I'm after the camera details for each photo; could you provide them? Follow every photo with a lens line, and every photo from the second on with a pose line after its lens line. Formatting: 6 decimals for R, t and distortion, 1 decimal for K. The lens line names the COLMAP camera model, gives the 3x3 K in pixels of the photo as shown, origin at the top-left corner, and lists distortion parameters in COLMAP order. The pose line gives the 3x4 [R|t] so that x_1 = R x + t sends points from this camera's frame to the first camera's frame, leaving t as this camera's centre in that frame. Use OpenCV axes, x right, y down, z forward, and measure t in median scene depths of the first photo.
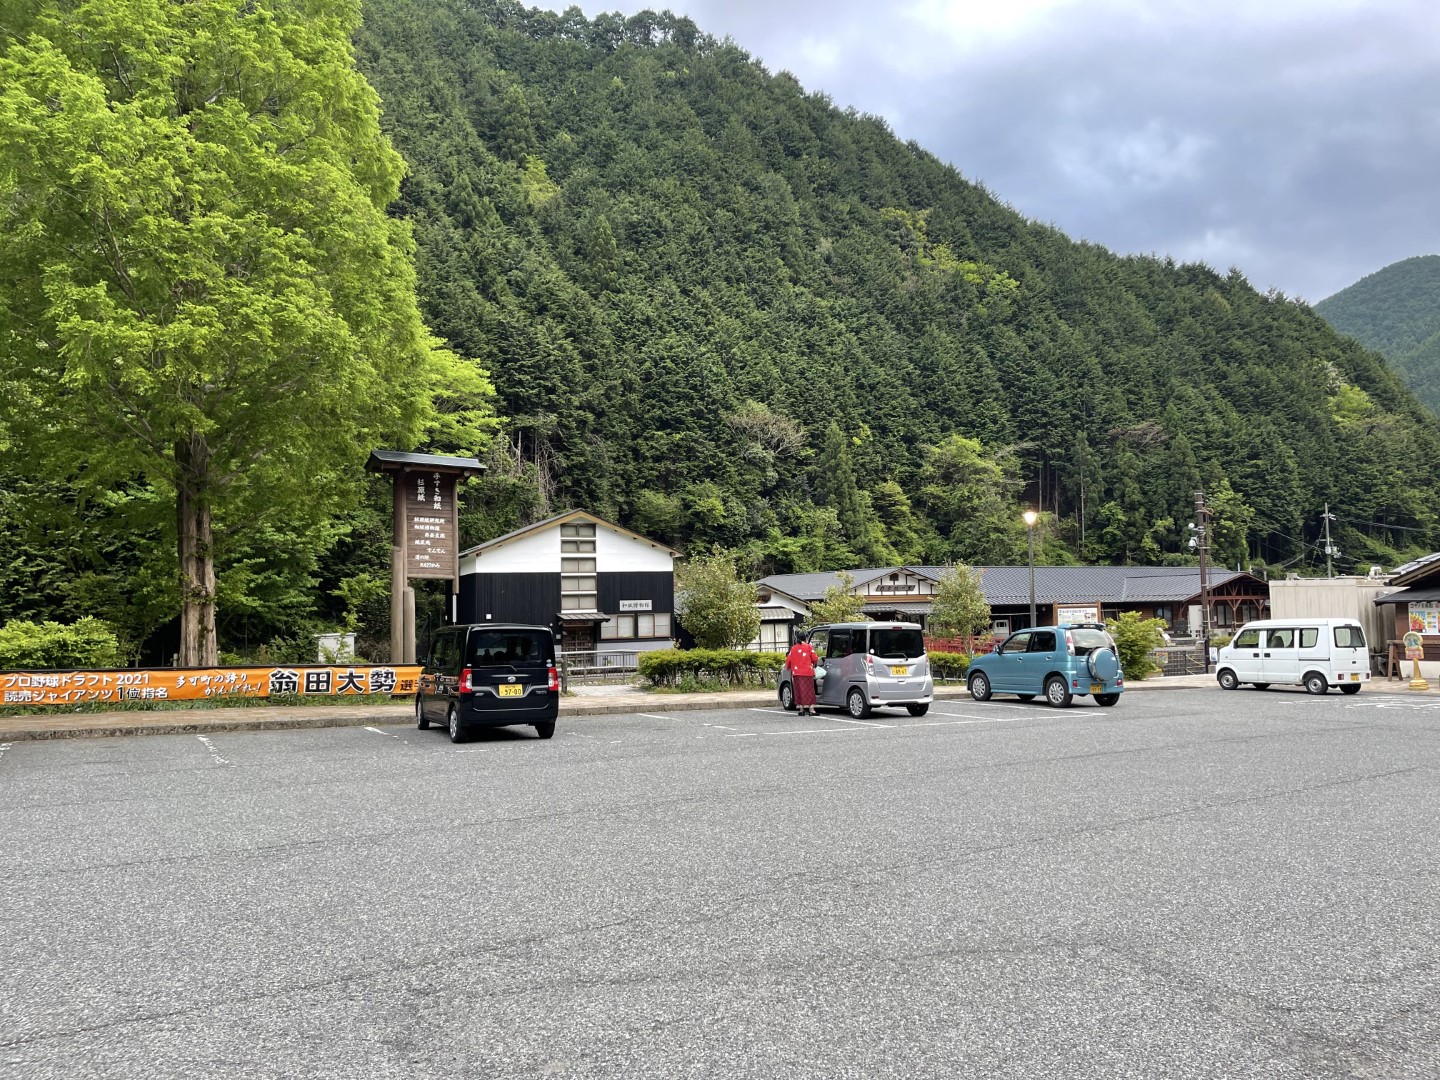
lens RADIAL K [[1107.4, 0, 720.1], [0, 1107.4, 546.4], [0, 0, 1]] dist [0.092668, -0.081910]
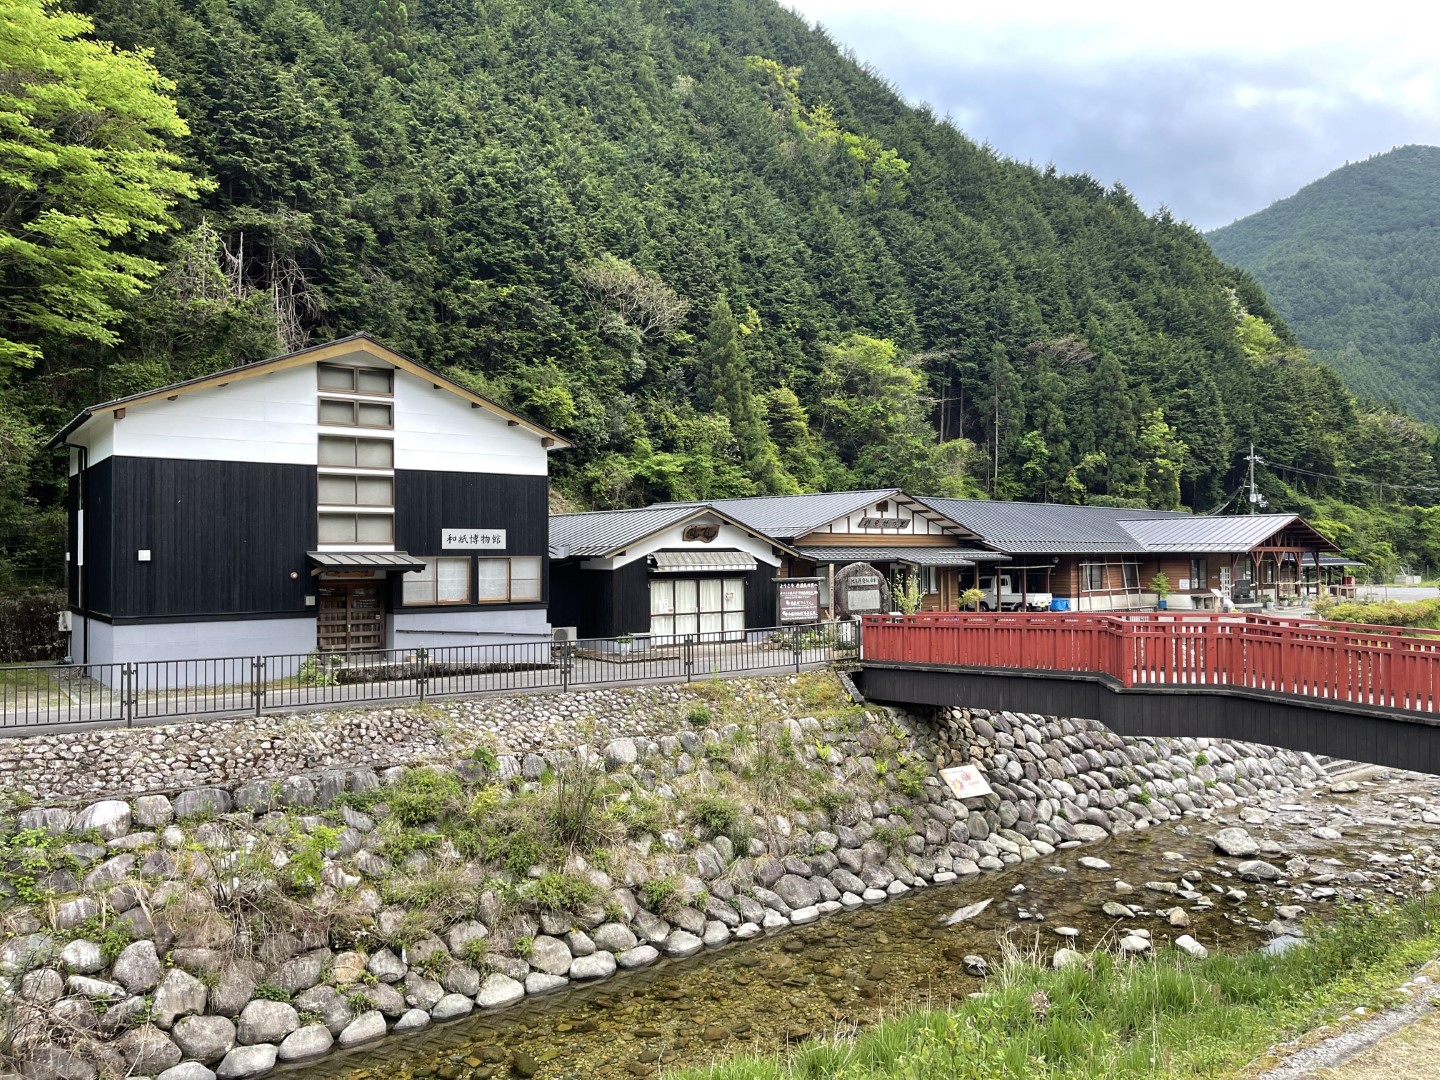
lens RADIAL K [[1086.3, 0, 720.0], [0, 1086.3, 540.0], [0, 0, 1]] dist [0.062866, -0.072273]
pose [[0.976910, 0.020850, 0.212632, -0.043114], [-0.028953, 0.998966, 0.035063, 0.019718], [-0.211681, -0.040409, 0.976503, 0.294861]]
